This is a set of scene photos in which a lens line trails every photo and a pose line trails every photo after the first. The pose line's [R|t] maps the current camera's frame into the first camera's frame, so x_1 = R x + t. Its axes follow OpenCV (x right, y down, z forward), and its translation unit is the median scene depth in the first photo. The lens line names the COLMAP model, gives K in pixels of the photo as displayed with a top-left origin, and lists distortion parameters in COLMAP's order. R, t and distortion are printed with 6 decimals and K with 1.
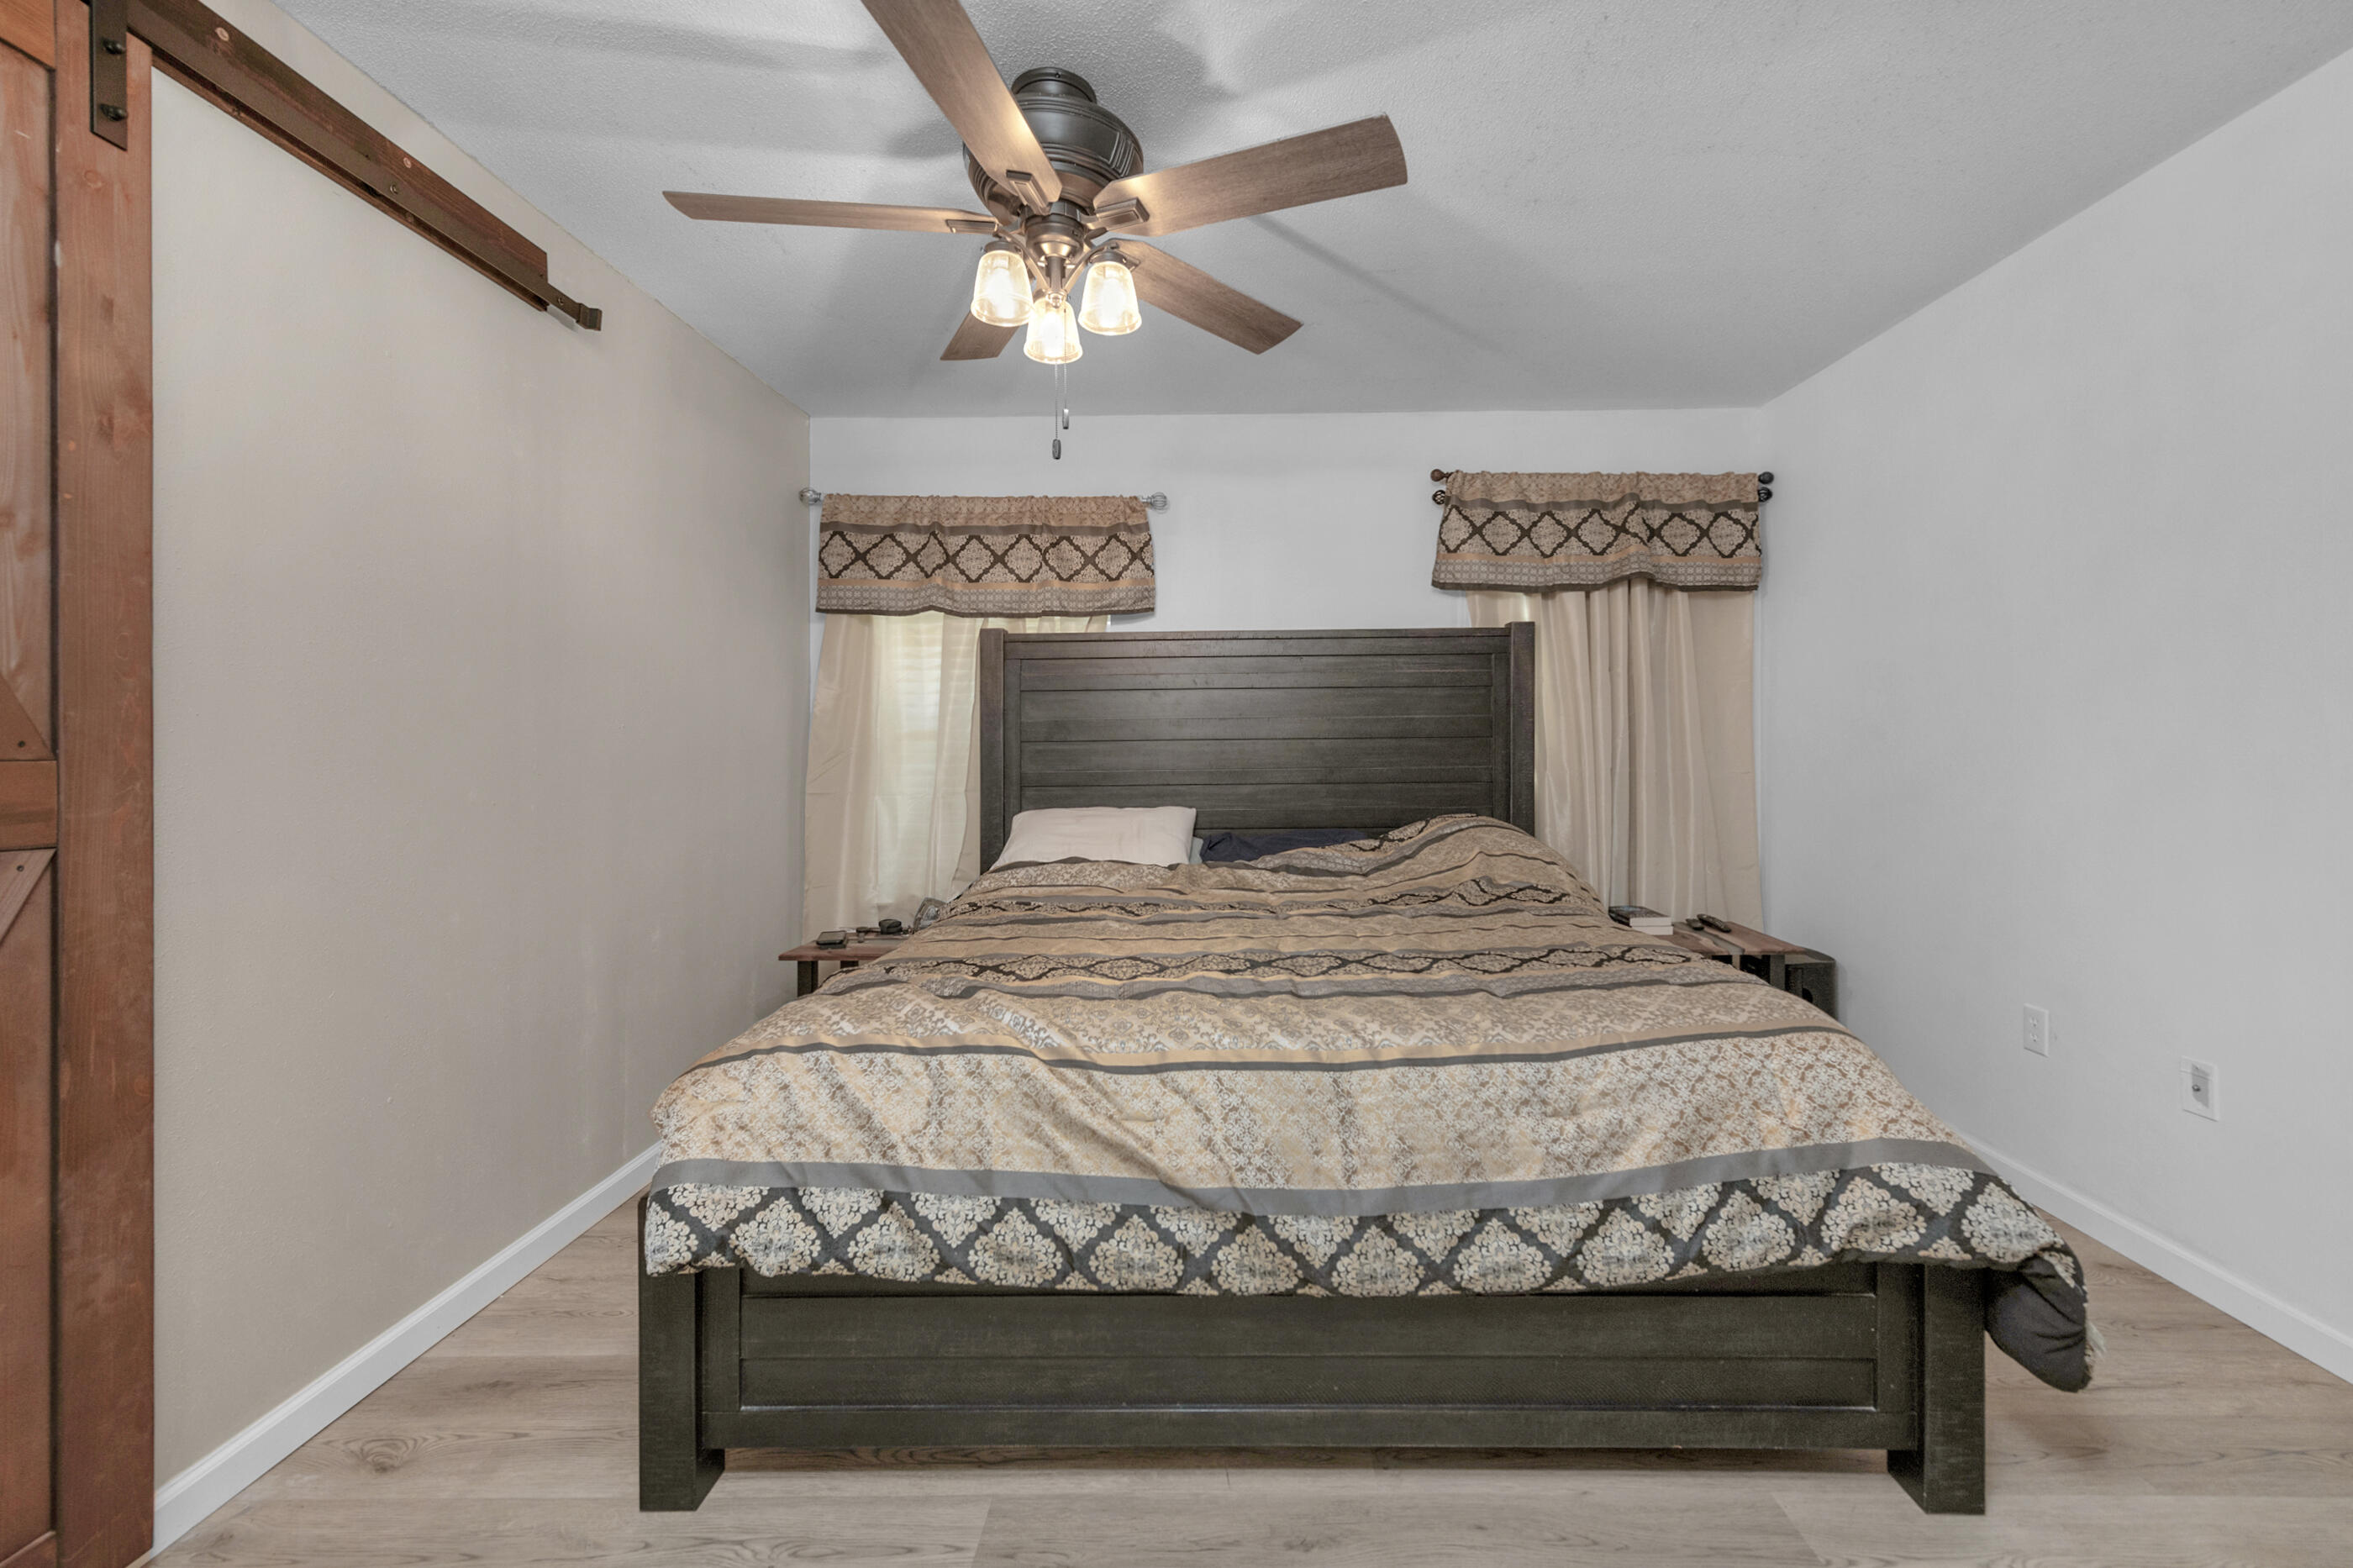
lens RADIAL K [[990.7, 0, 1159.1], [0, 990.7, 751.6], [0, 0, 1]] dist [0.002927, 0.000583]
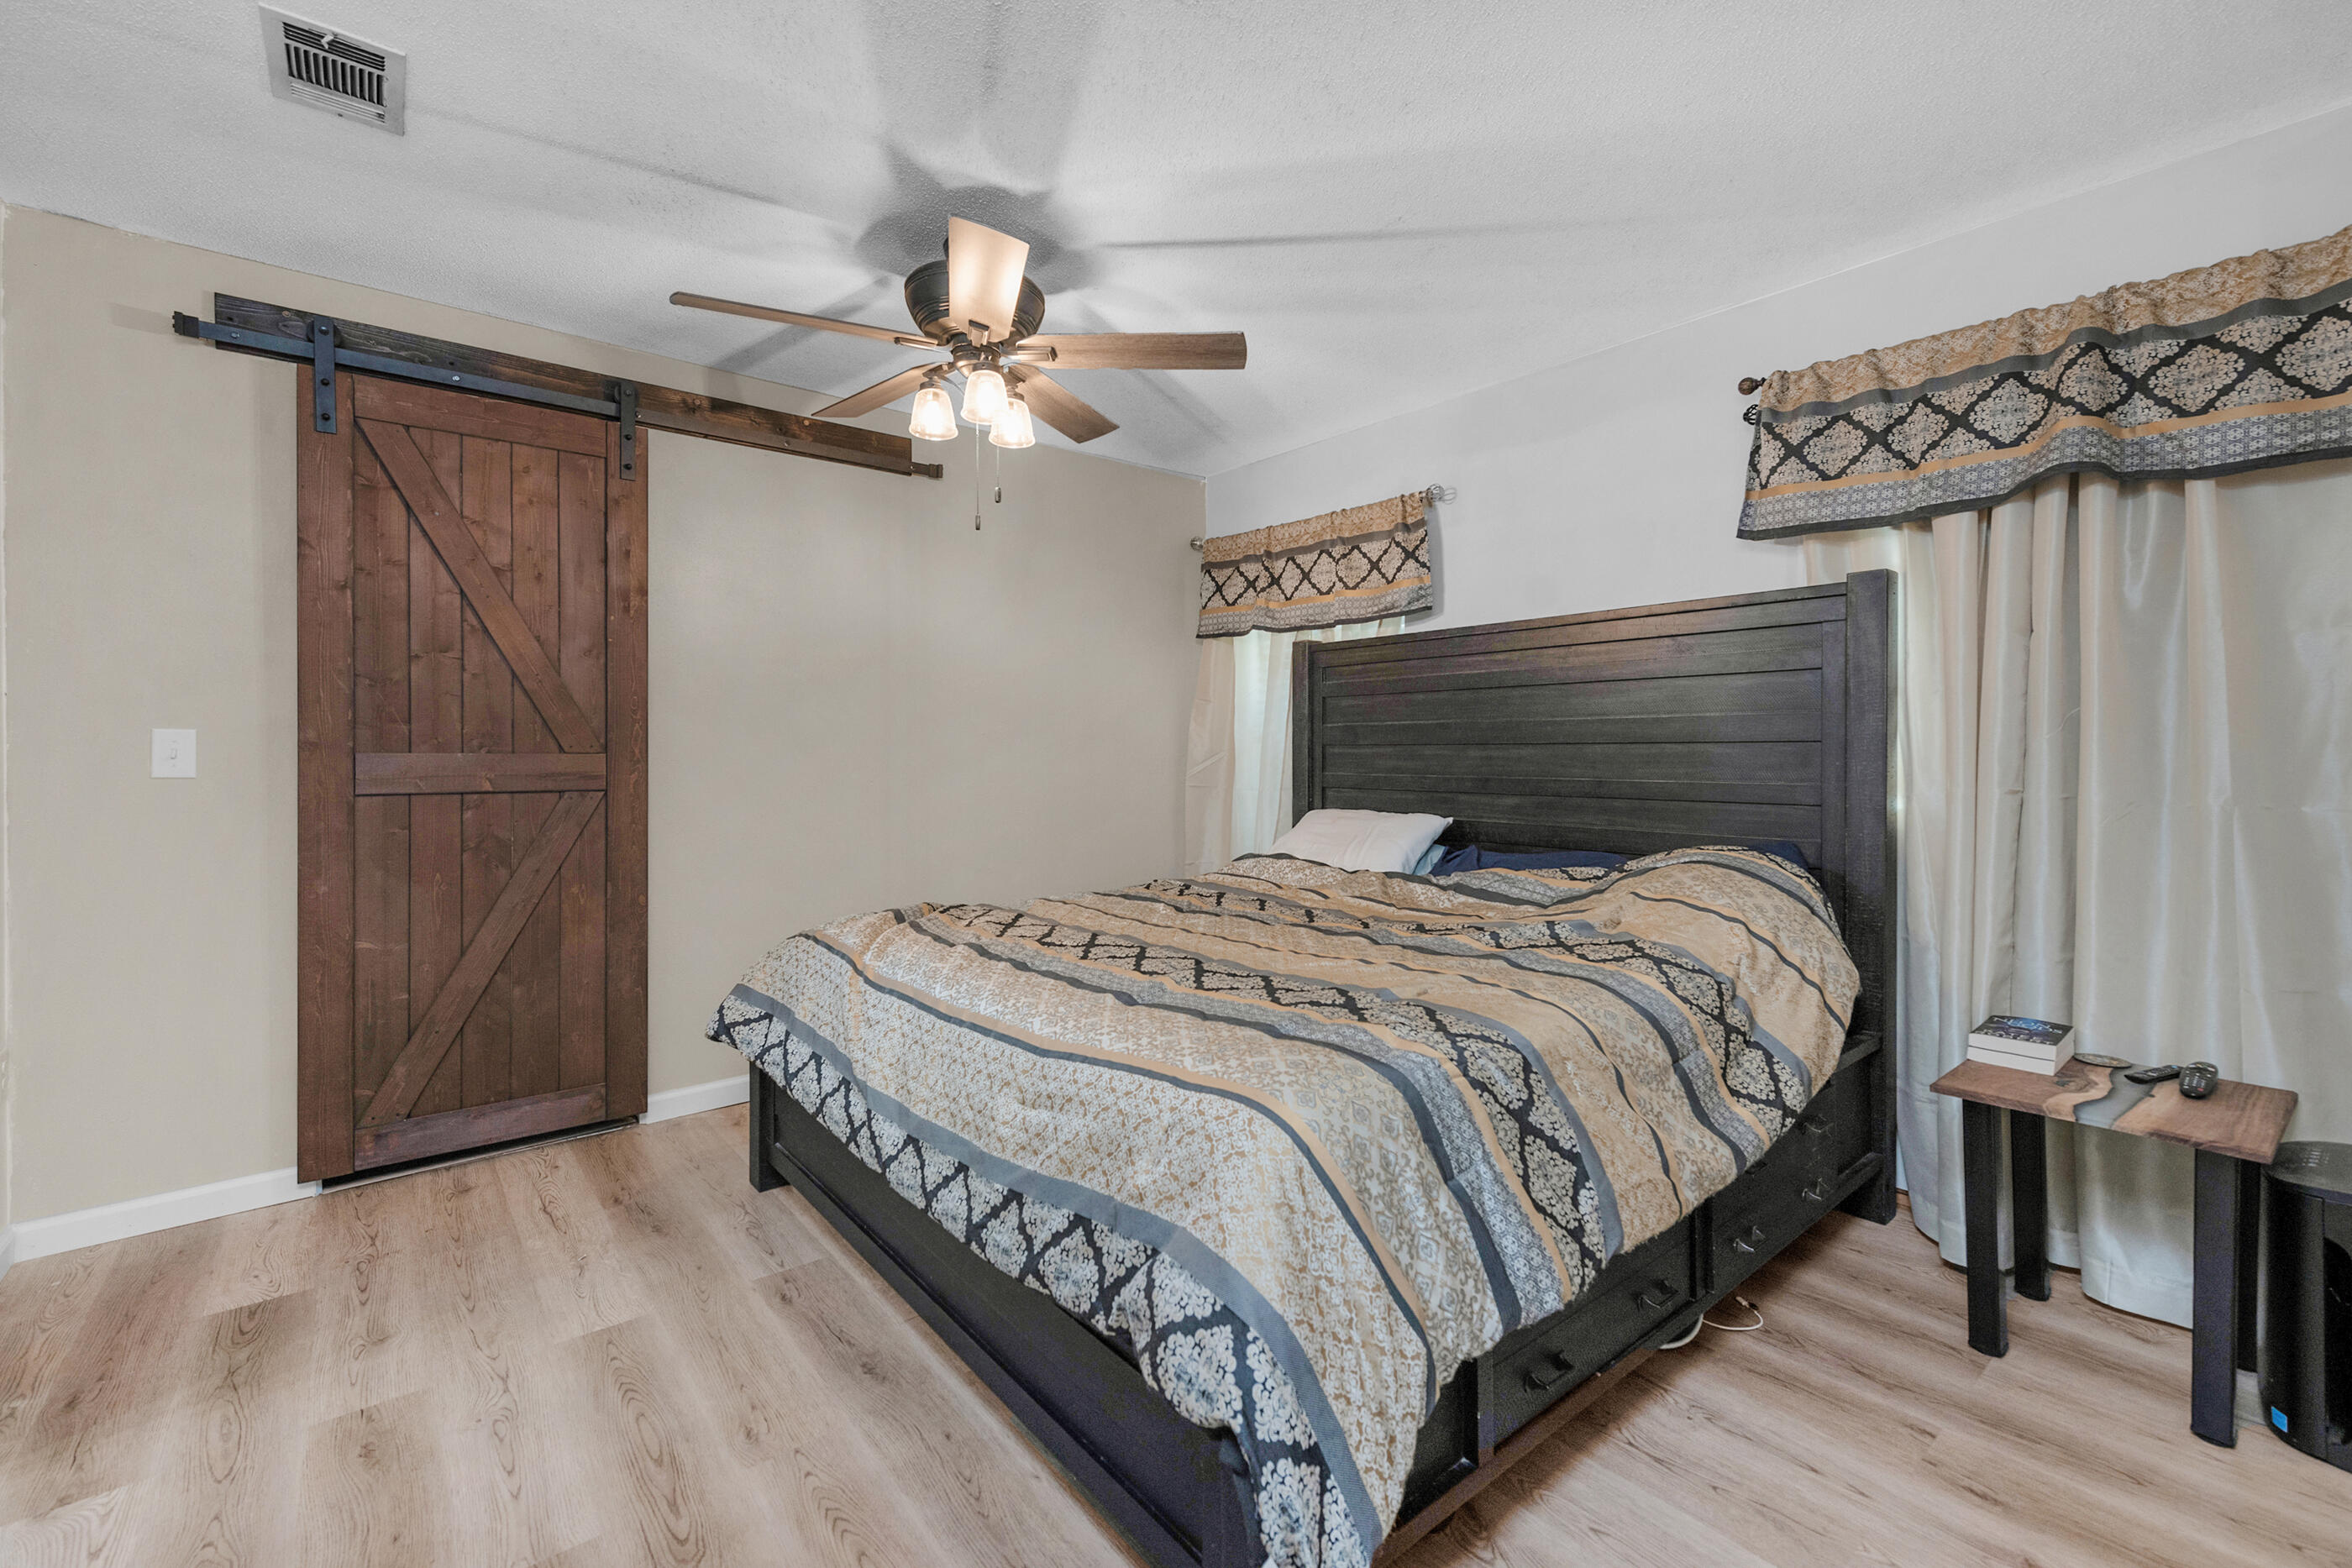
lens RADIAL K [[990.2, 0, 1158.6], [0, 990.2, 751.6], [0, 0, 1]] dist [0.002927, 0.000583]
pose [[0.638765, 0.007550, -0.769365, 0.574252], [-0.008495, 0.999960, 0.002760, -0.004934], [0.769355, 0.004773, 0.638803, 0.193158]]
